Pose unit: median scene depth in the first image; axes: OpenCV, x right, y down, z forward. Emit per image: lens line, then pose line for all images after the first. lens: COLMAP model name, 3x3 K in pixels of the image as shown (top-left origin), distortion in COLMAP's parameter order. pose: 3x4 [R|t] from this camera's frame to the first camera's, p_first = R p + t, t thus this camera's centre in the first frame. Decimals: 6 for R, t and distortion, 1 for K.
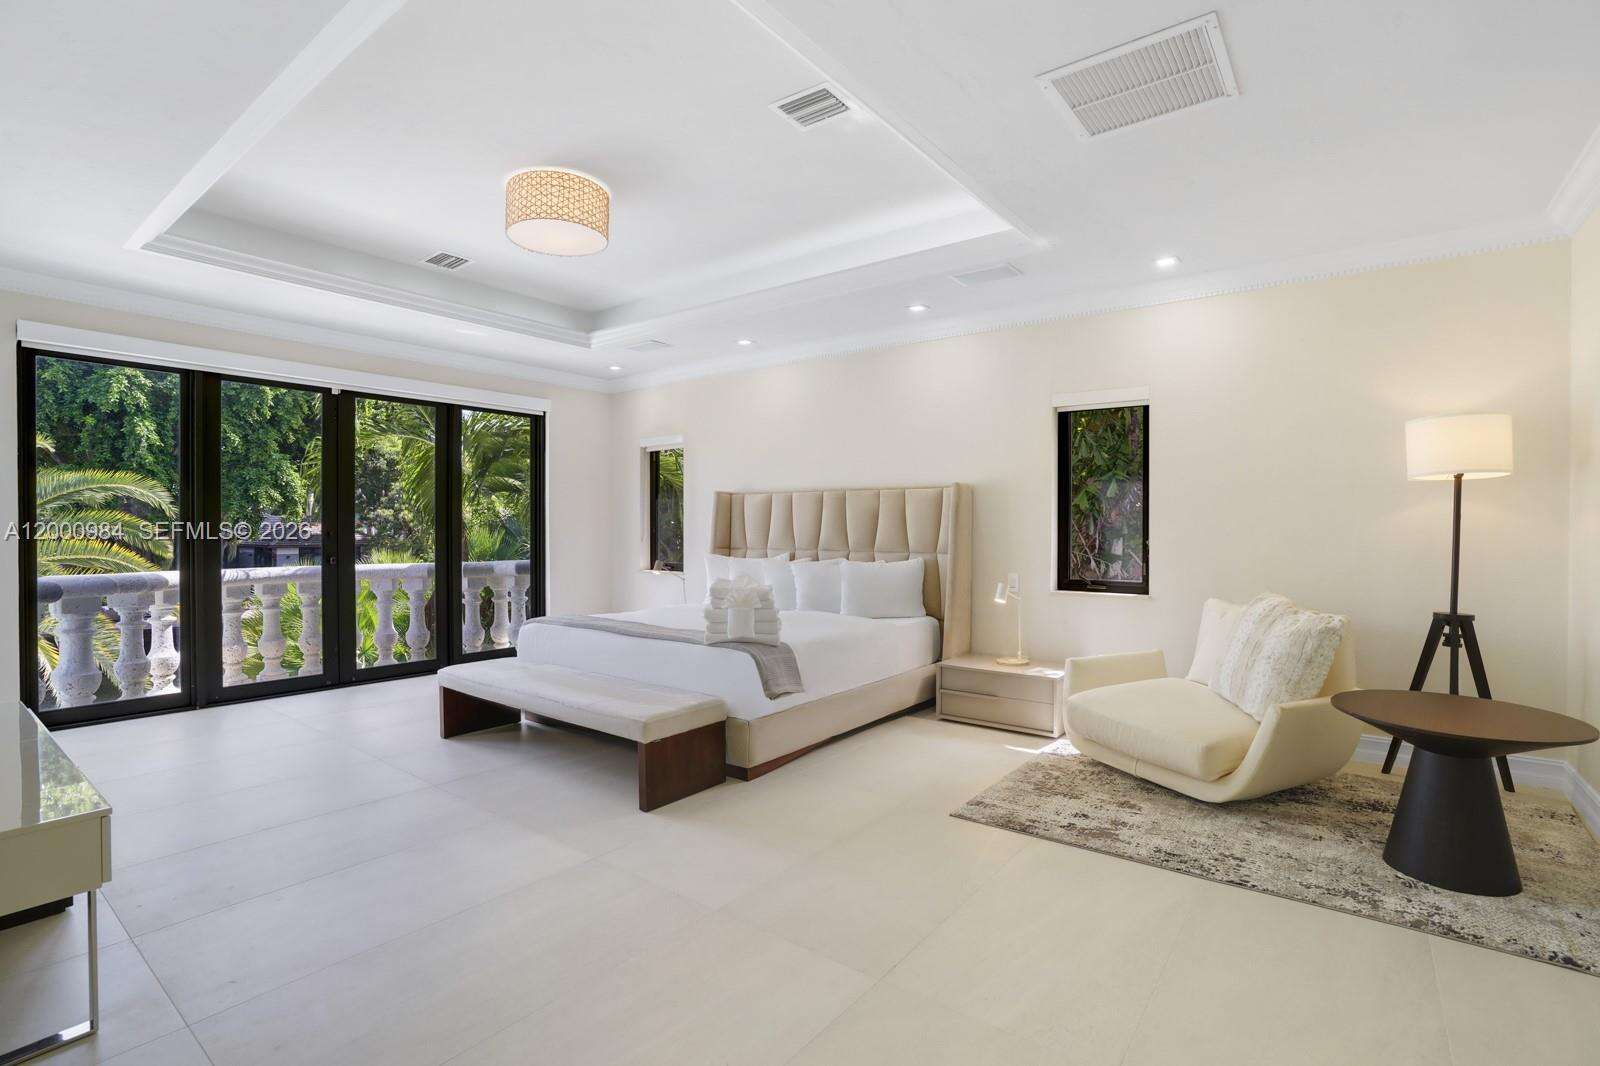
lens RADIAL K [[749.7, 0, 800.0], [0, 749.7, 533.0], [0, 0, 1]] dist [-0.002216, 0.000159]
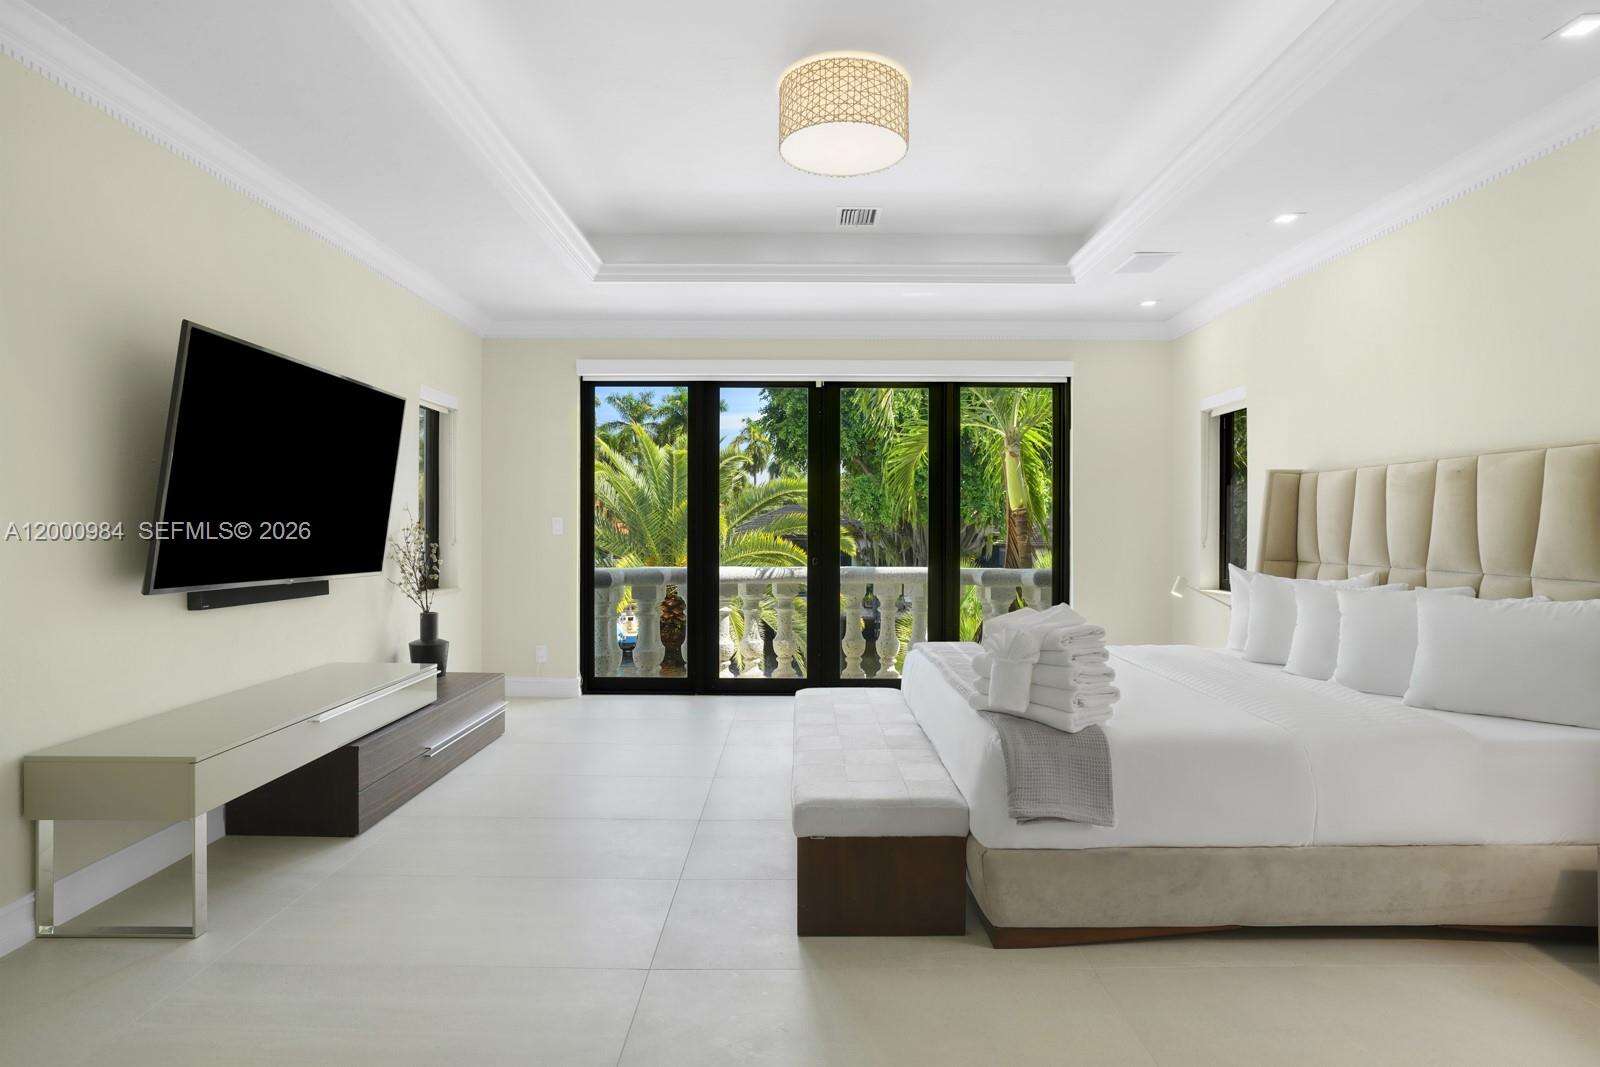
lens RADIAL K [[881.8, 0, 800.0], [0, 881.8, 533.5], [0, 0, 1]] dist [-0.032459, 0.000796]
pose [[0.626774, 0.005973, -0.779178, 0.241169], [-0.007092, 0.999973, 0.001960, -0.001227], [0.779169, 0.004297, 0.626800, 0.278537]]
